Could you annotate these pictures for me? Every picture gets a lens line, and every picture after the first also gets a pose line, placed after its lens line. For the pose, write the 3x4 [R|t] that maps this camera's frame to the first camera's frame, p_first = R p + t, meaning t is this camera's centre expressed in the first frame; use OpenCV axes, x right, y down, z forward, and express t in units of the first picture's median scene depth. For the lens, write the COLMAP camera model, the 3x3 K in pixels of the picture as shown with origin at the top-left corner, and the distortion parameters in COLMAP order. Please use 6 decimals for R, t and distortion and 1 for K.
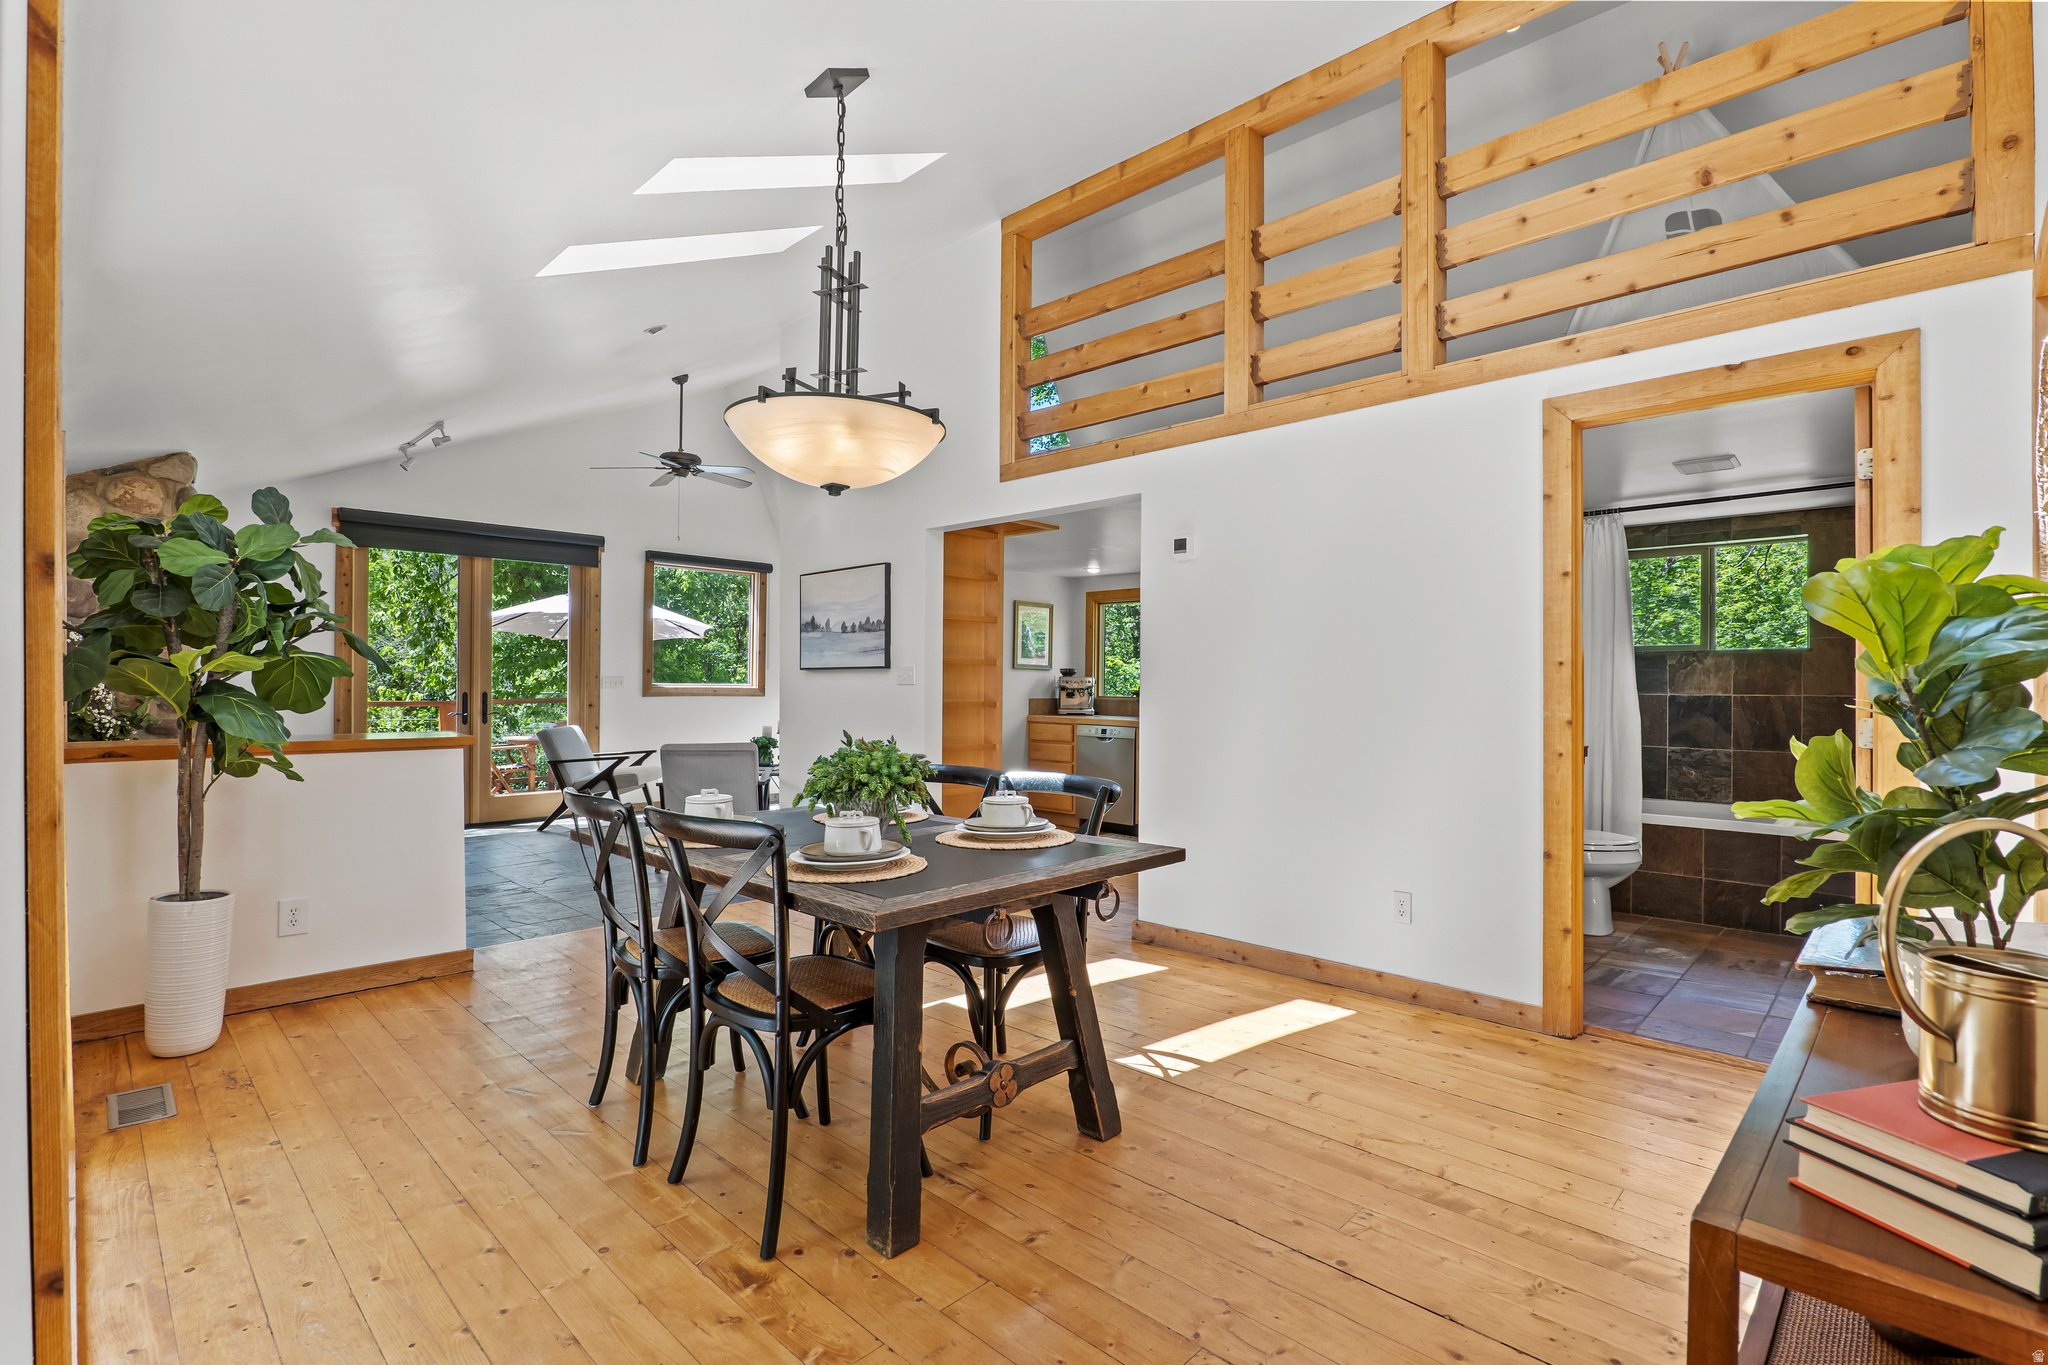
lens RADIAL K [[954.5, 0, 1027.7], [0, 954.5, 683.3], [0, 0, 1]] dist [-0.001561, 0.000716]
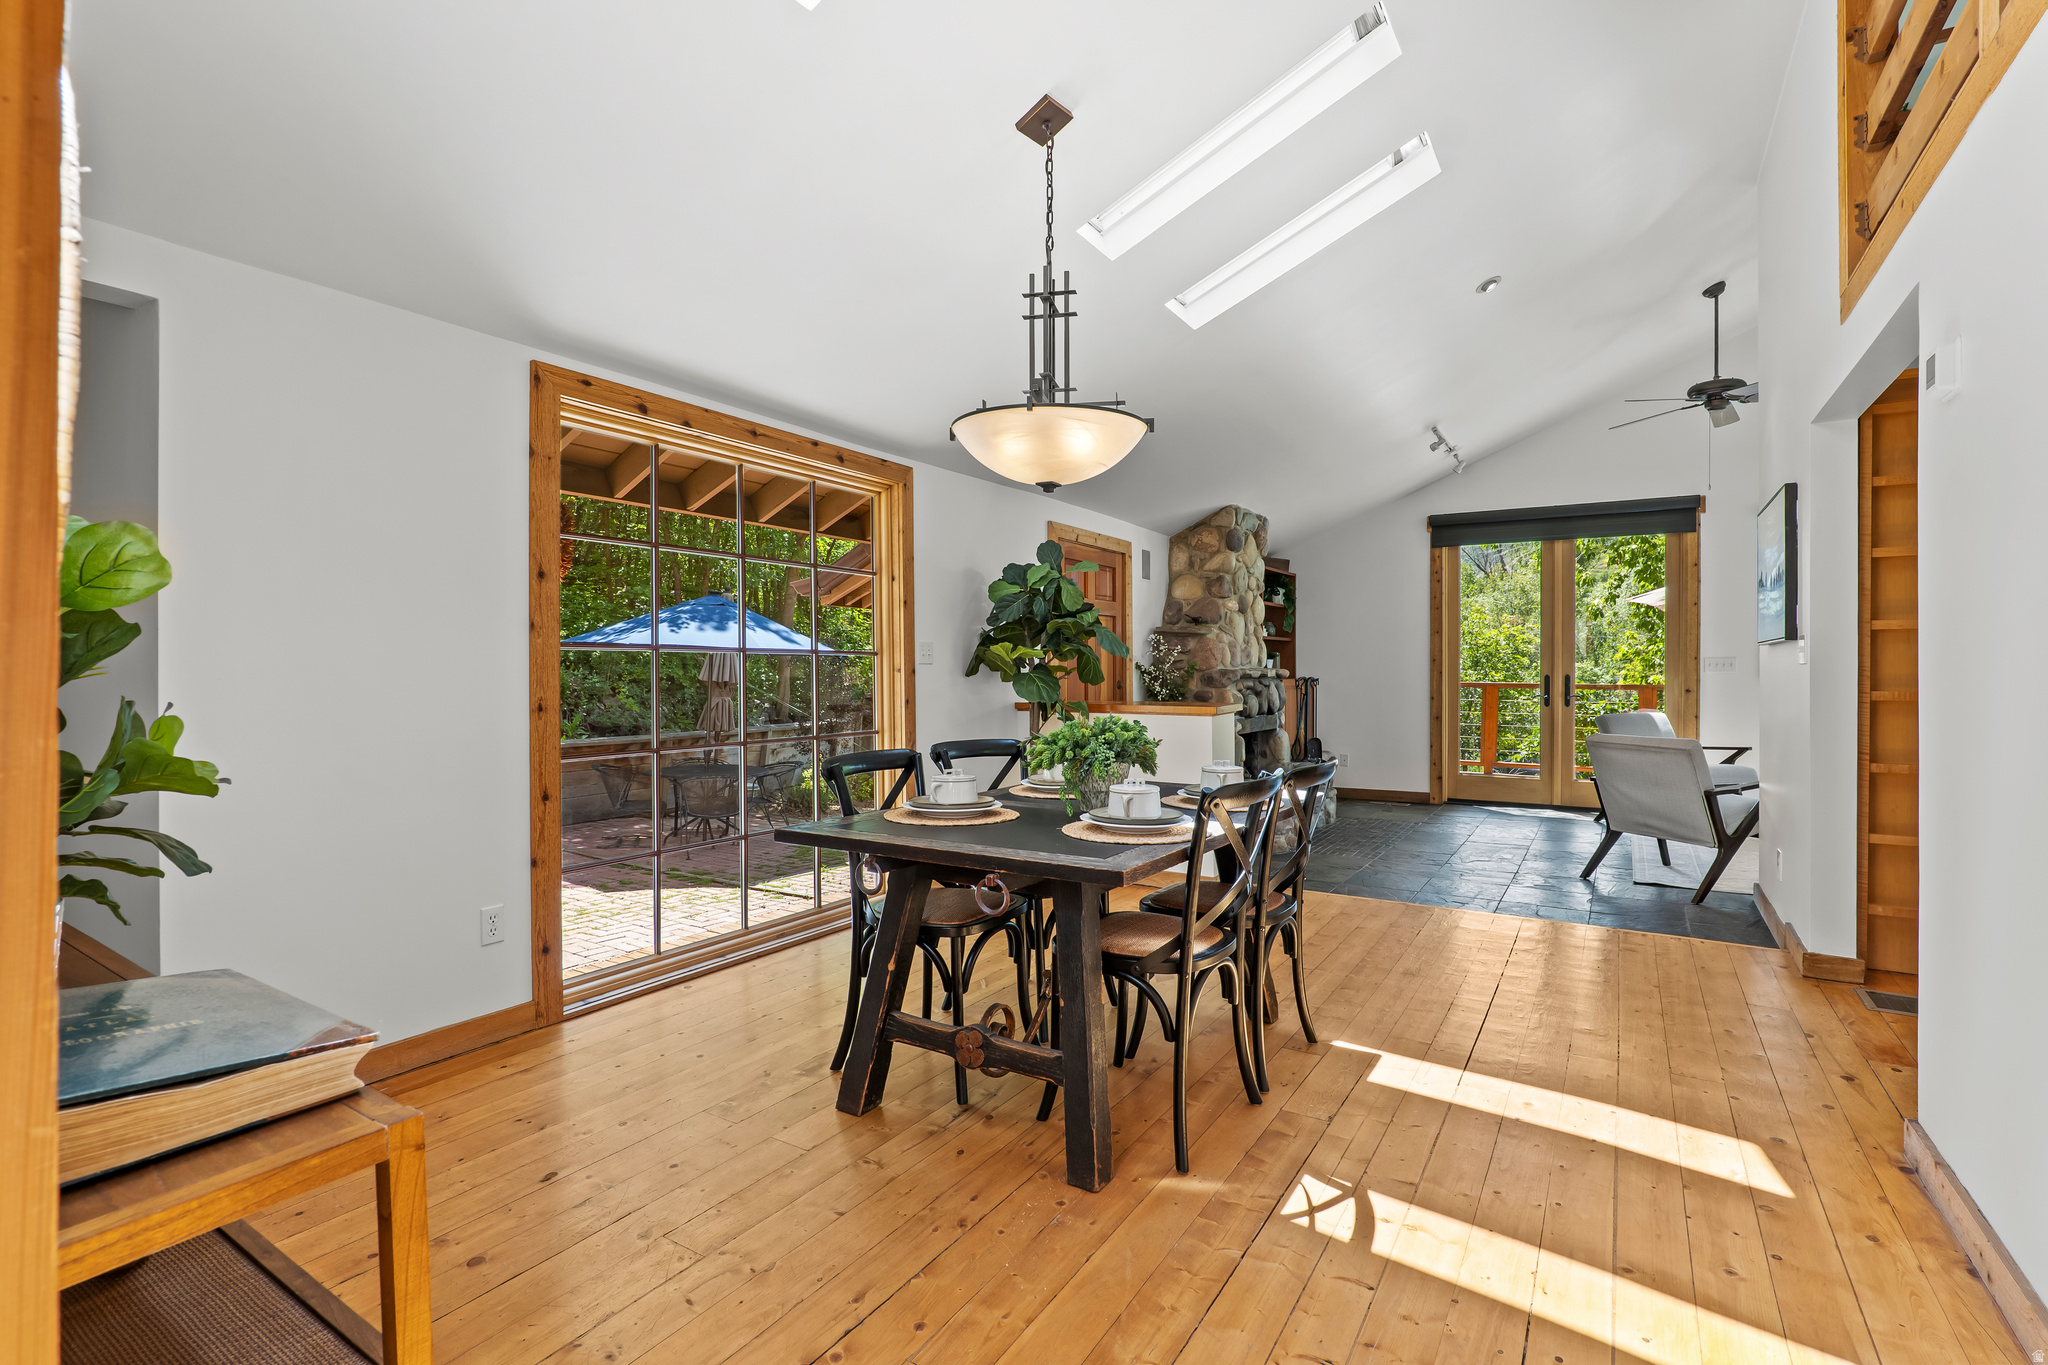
lens RADIAL K [[954.5, 0, 1028.6], [0, 954.5, 673.3], [0, 0, 1]] dist [-0.001561, 0.000716]
pose [[0.224387, 0.004292, -0.974491, 0.640564], [0.001094, 0.999989, 0.004656, 0.005869], [0.974500, -0.002111, 0.224379, 0.534348]]
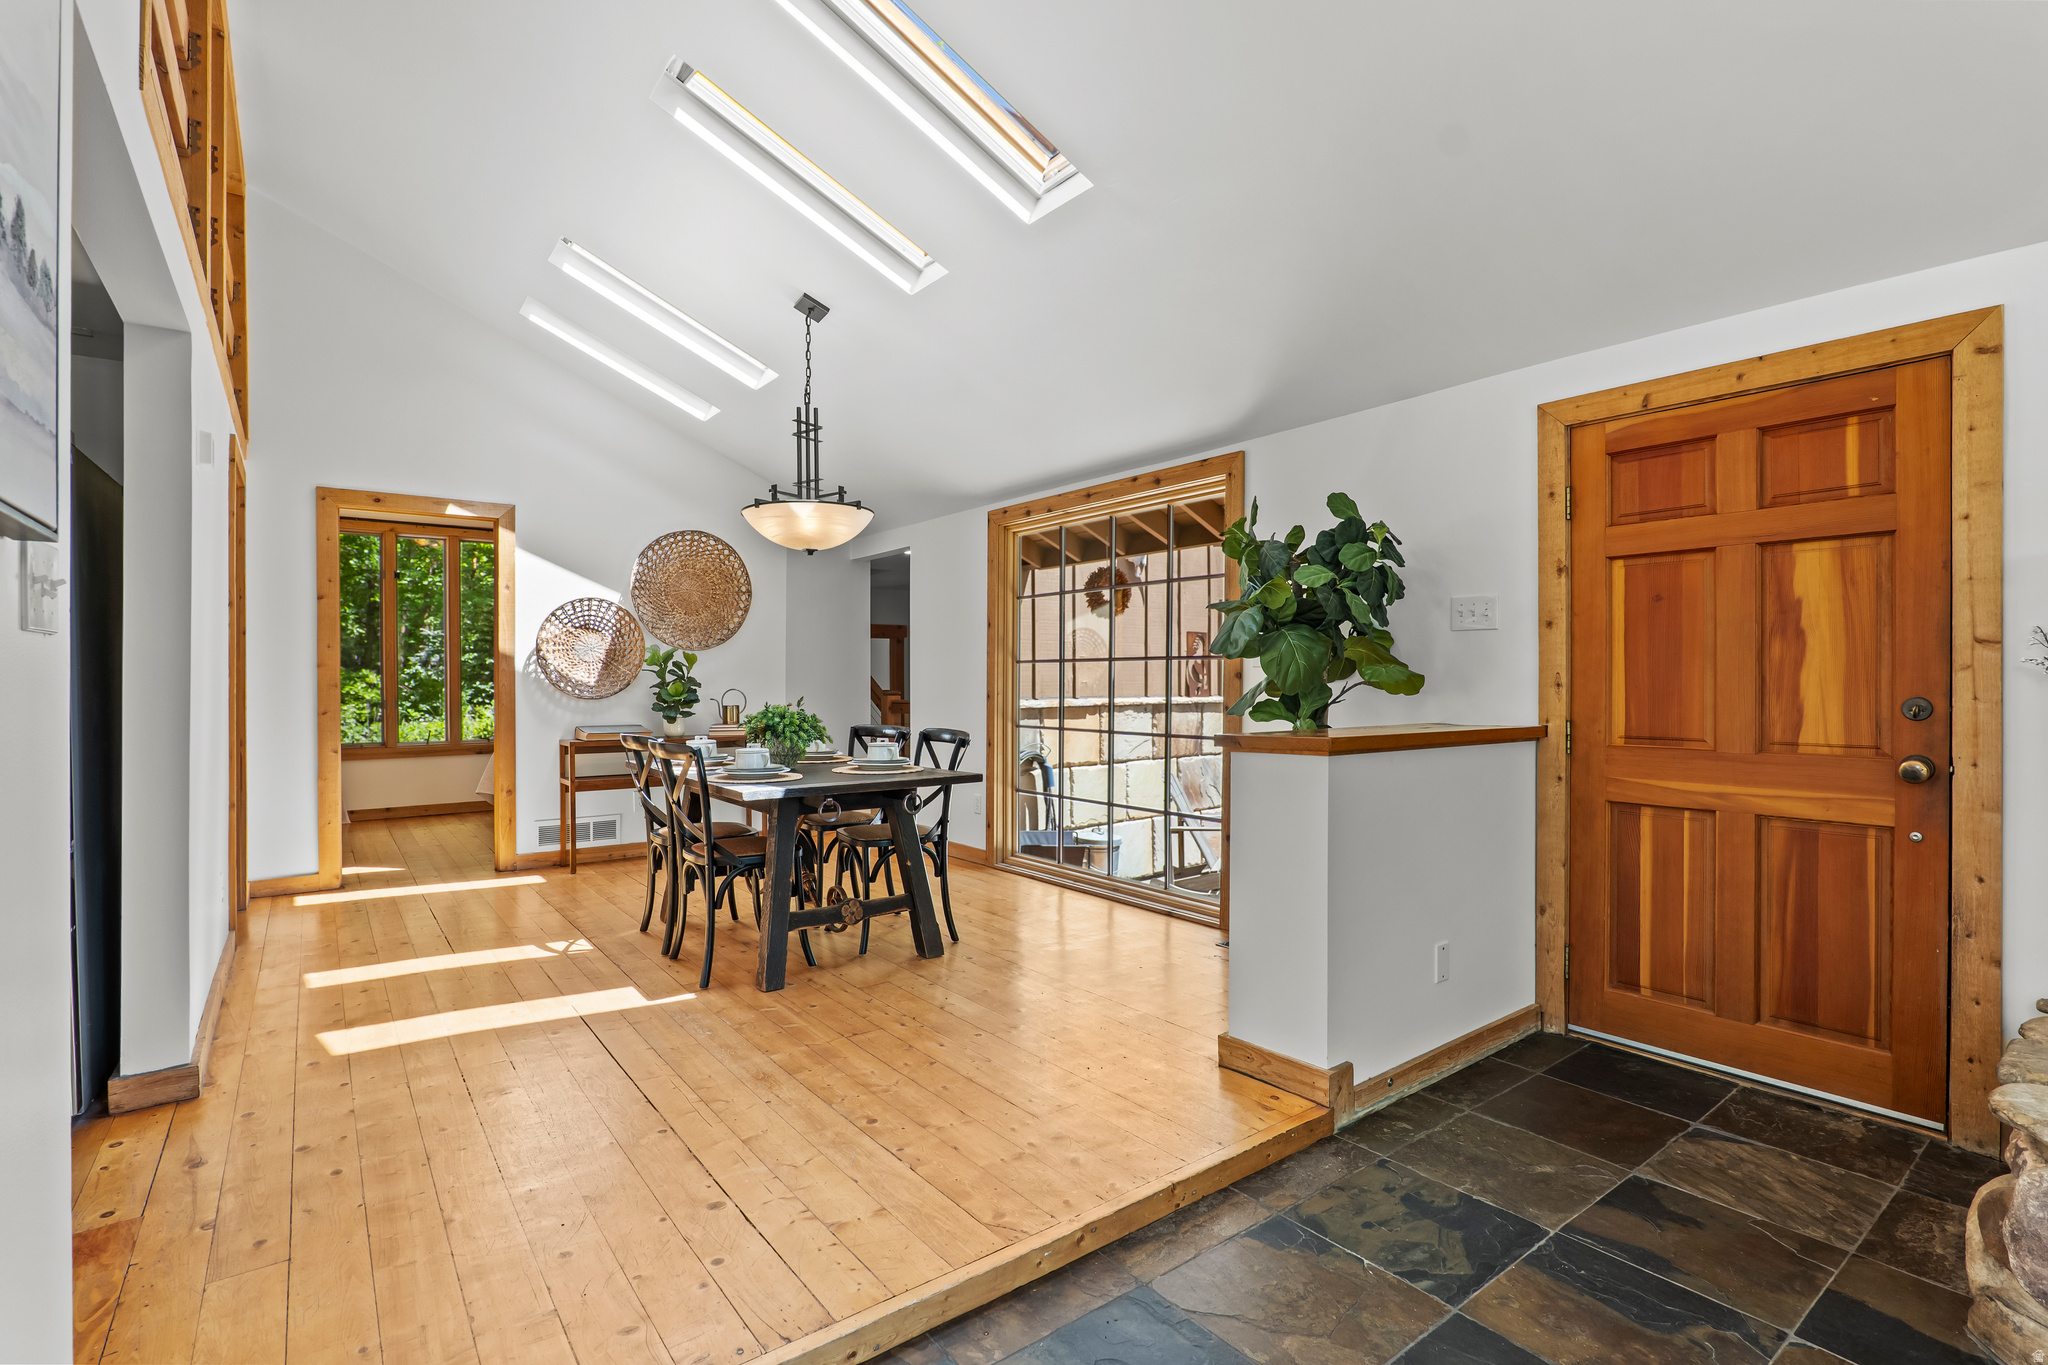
lens RADIAL K [[954.5, 0, 1024.3], [0, 954.5, 683.3], [0, 0, 1]] dist [-0.001561, 0.000716]
pose [[-0.990149, -0.000956, 0.140015, -0.585311], [-0.000714, 0.999998, 0.001776, 0.017137], [-0.140017, 0.001658, -0.990148, 1.896246]]
